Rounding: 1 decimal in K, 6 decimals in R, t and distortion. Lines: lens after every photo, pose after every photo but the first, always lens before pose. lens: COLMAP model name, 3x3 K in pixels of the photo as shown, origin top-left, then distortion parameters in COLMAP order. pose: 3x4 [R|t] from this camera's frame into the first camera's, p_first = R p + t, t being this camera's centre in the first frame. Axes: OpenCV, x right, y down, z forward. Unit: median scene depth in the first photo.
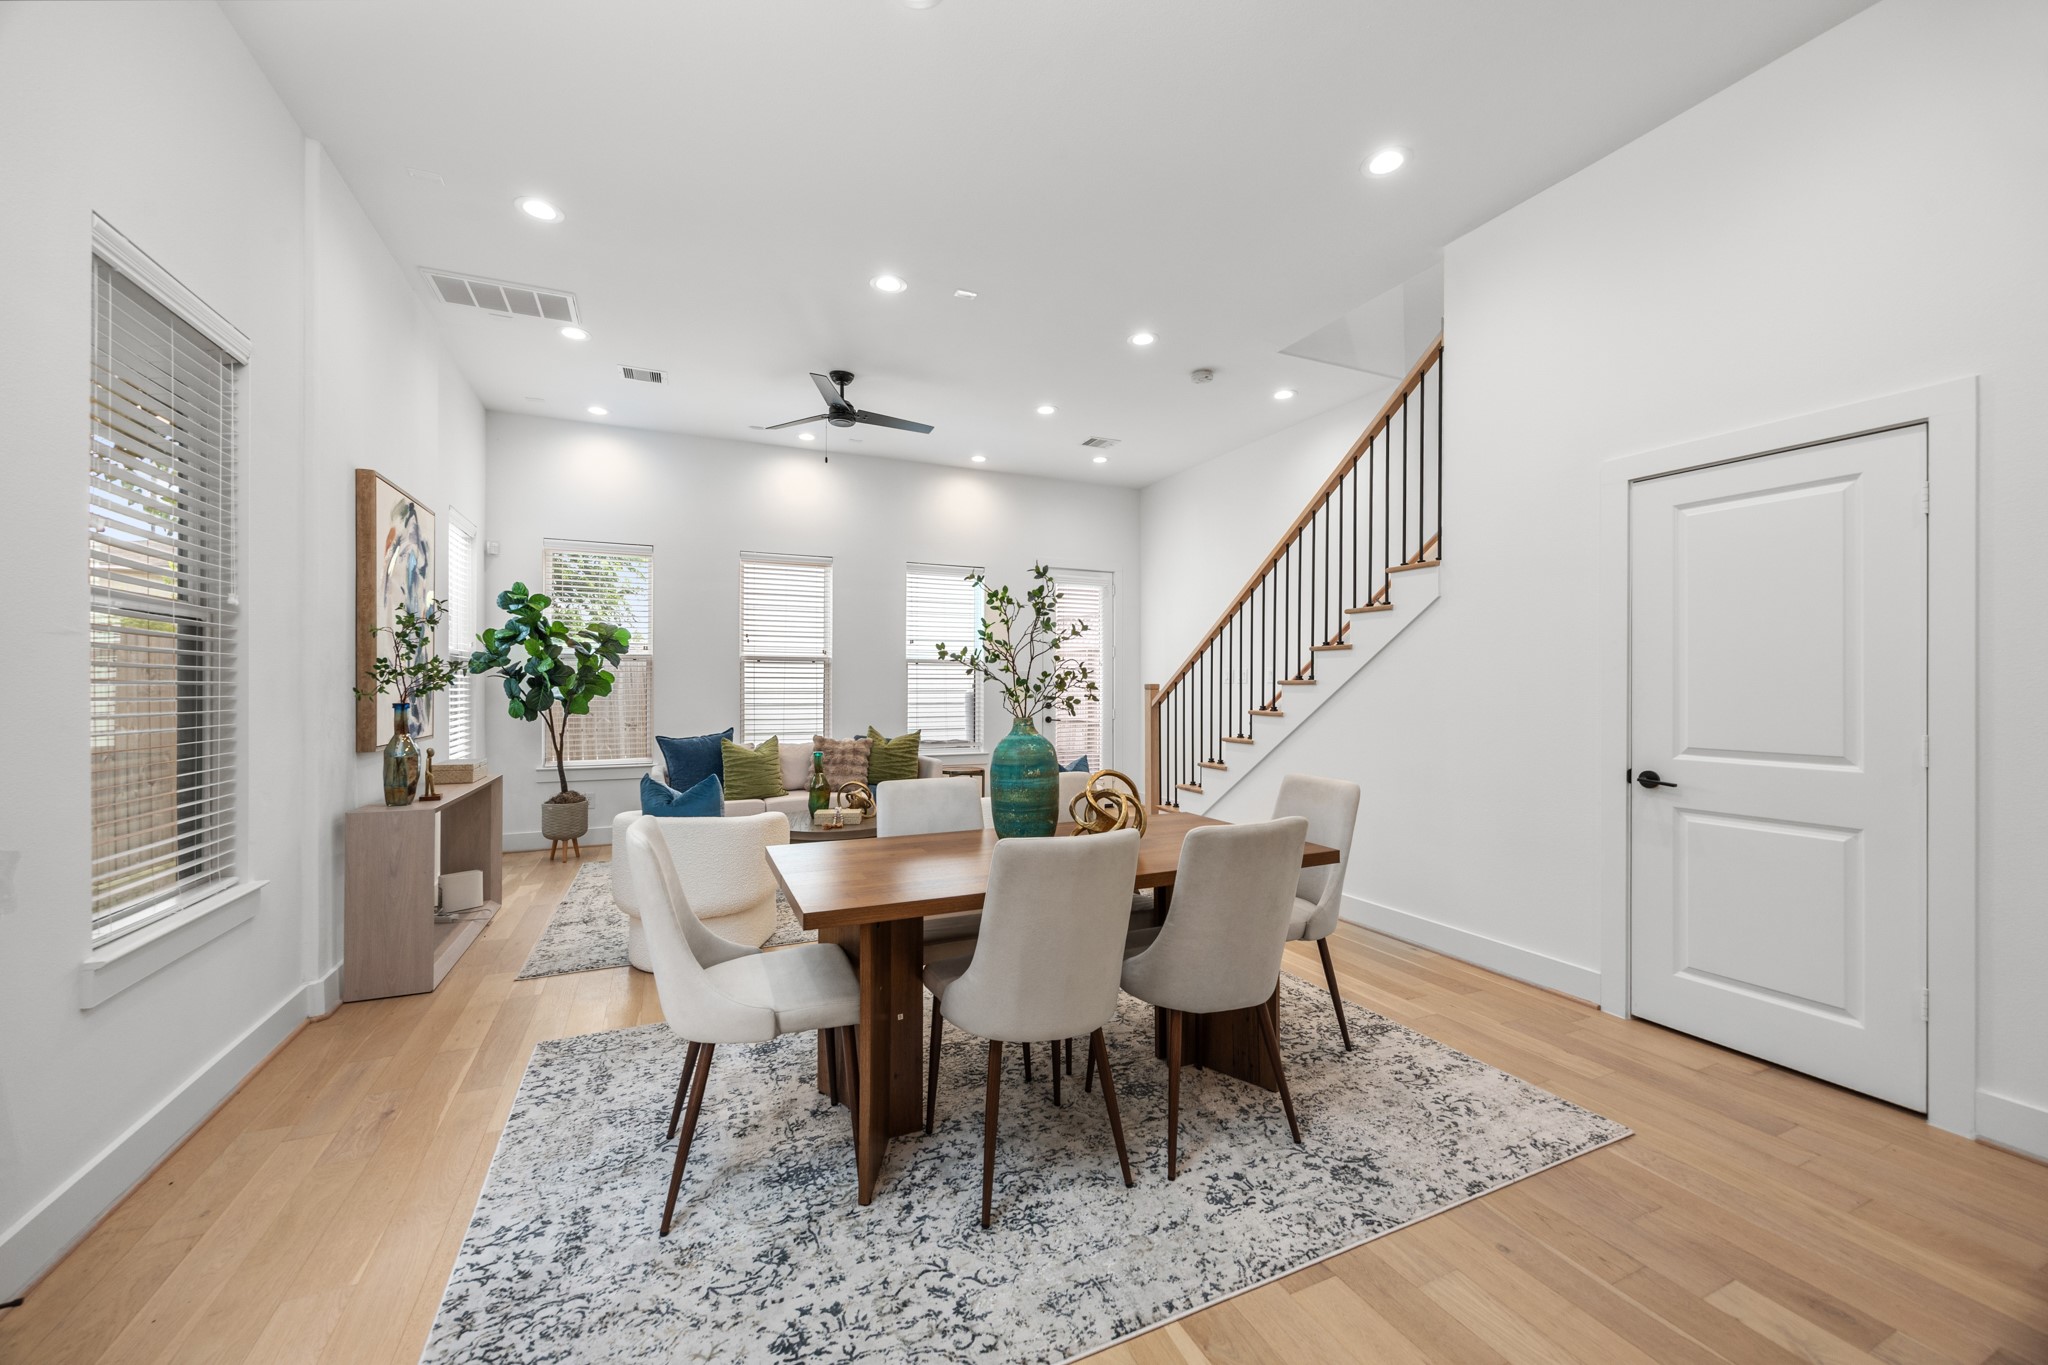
lens RADIAL K [[783.0, 0, 1024.0], [0, 783.0, 682.5], [0, 0, 1]] dist [-0.001159, -0.000023]
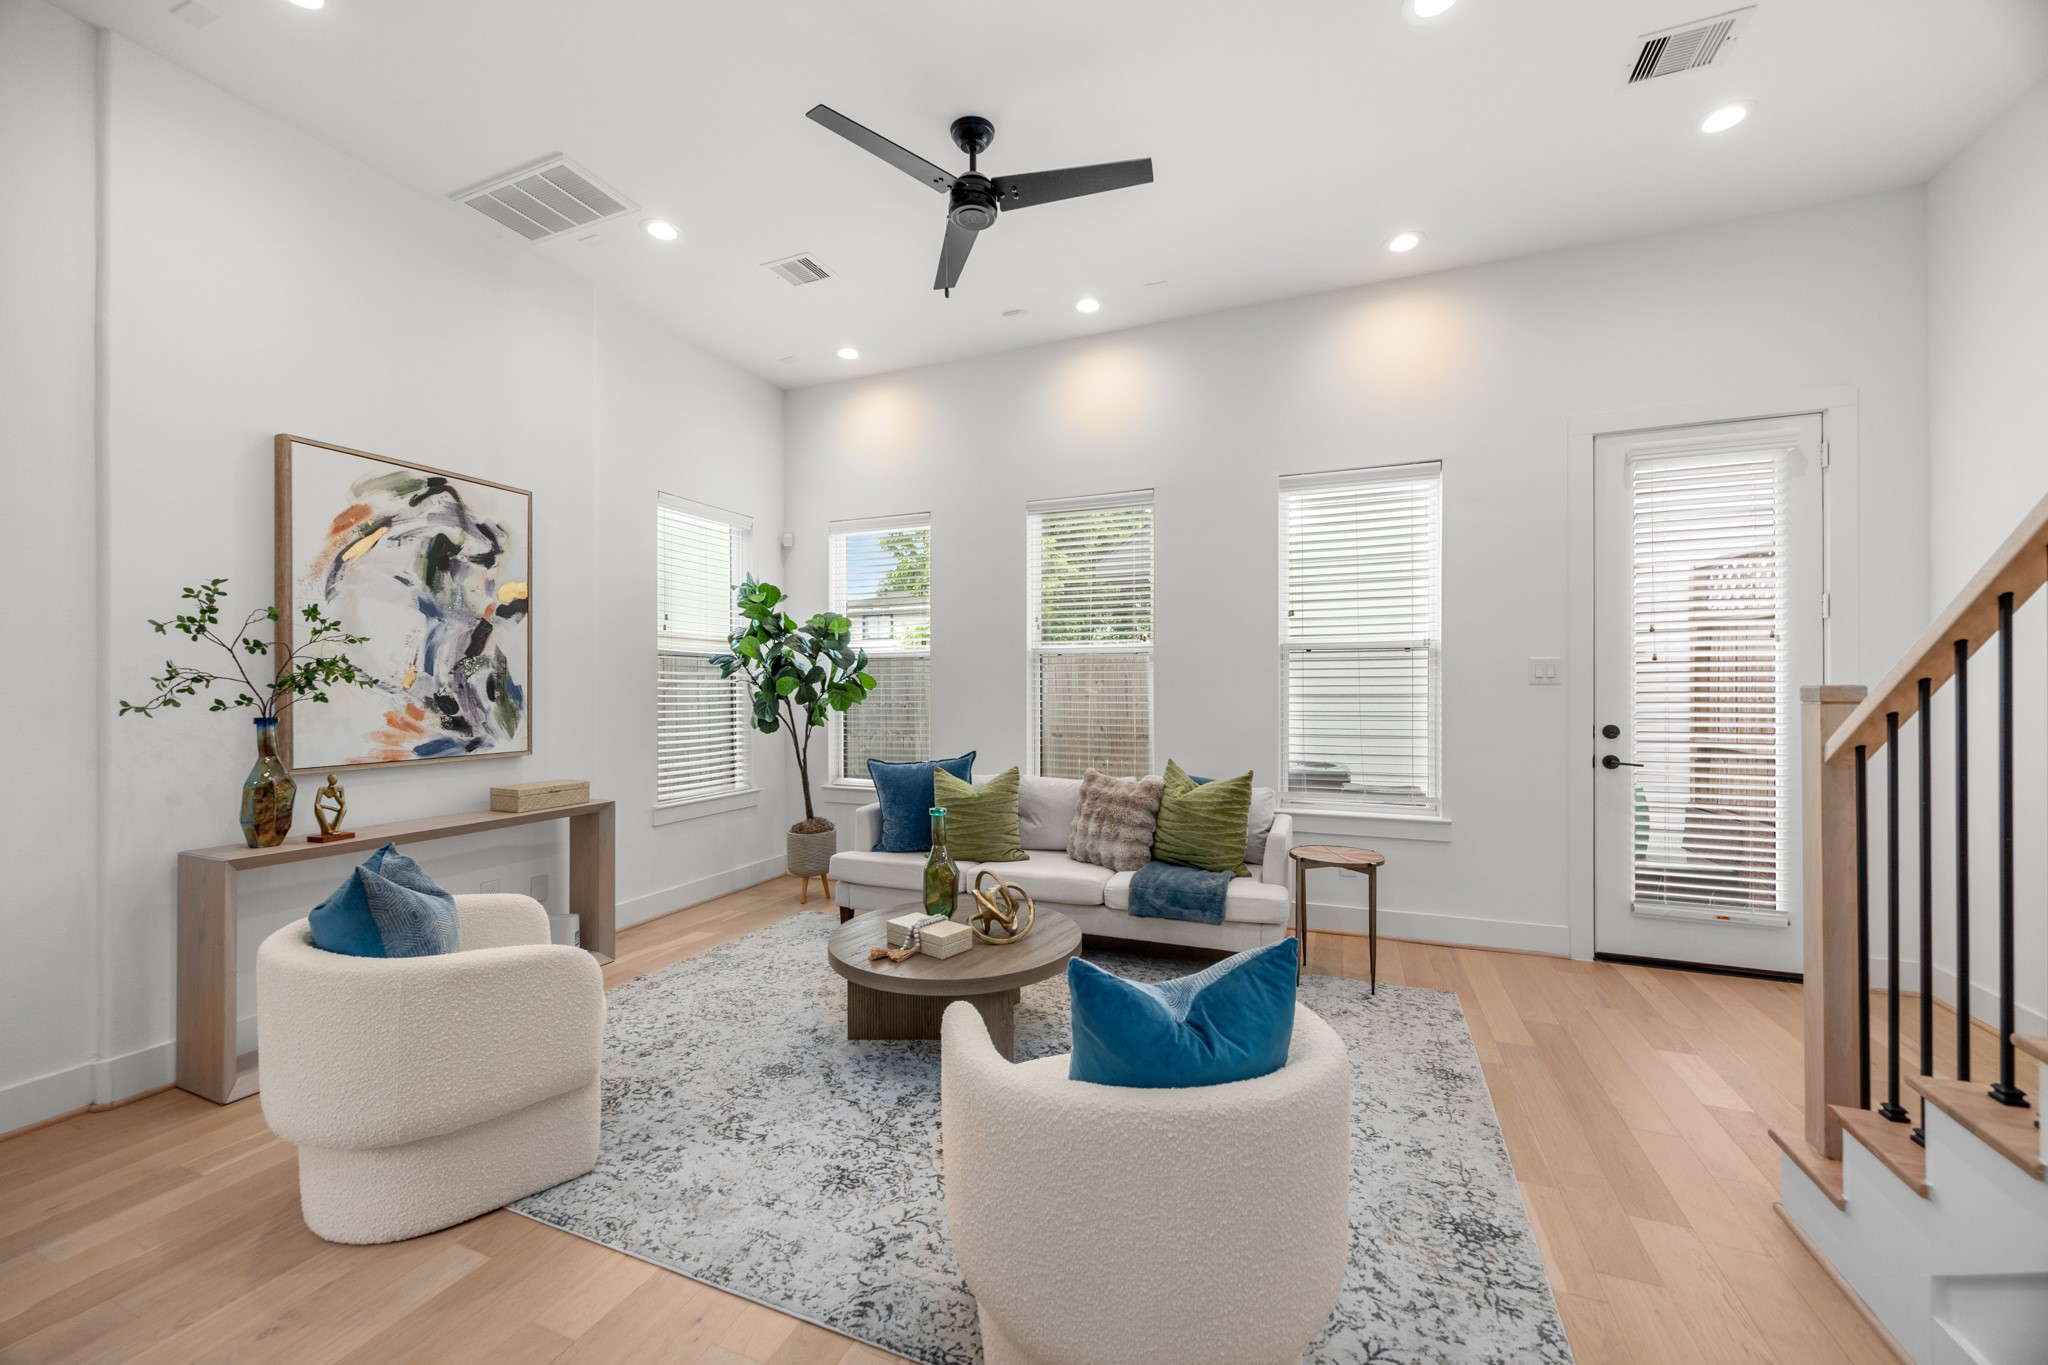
lens RADIAL K [[782.6, 0, 1027.7], [0, 782.6, 685.6], [0, 0, 1]] dist [-0.000200, 0.000067]
pose [[0.686928, -0.005637, -0.726703, 0.271393], [0.007557, 0.999971, -0.000613, 0.000352], [0.726686, -0.005070, 0.686951, 0.895231]]
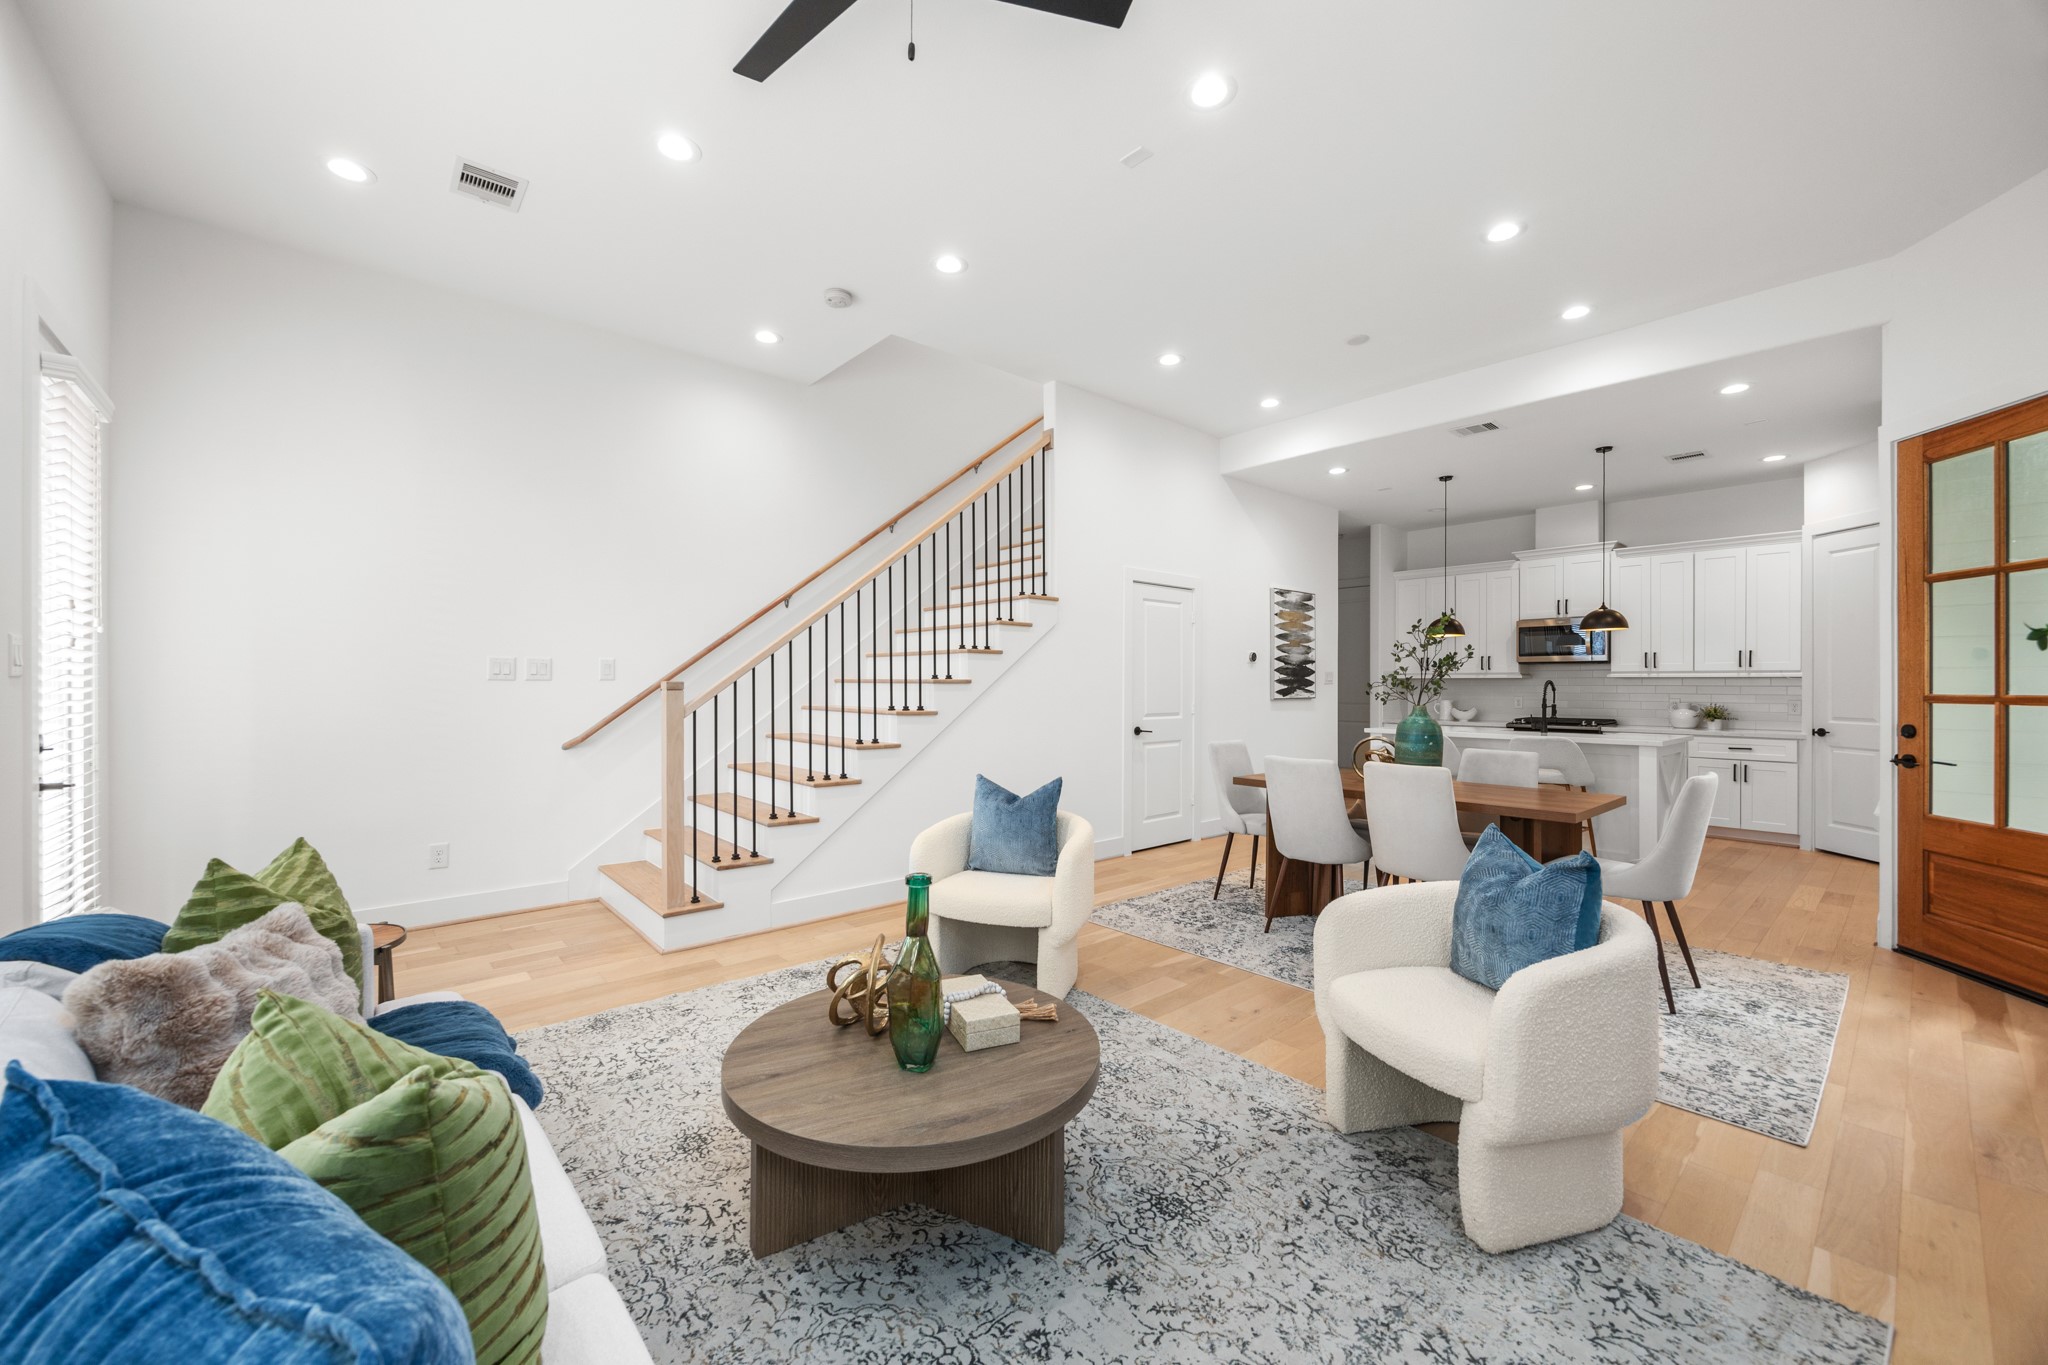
lens RADIAL K [[797.3, 0, 1036.6], [0, 797.3, 684.9], [0, 0, 1]] dist [-0.000112, 0.000718]
pose [[-0.300587, -0.002289, 0.953752, -0.839674], [-0.004736, 0.999988, 0.000908, 0.003216], [-0.953743, -0.004244, -0.300594, 1.441599]]
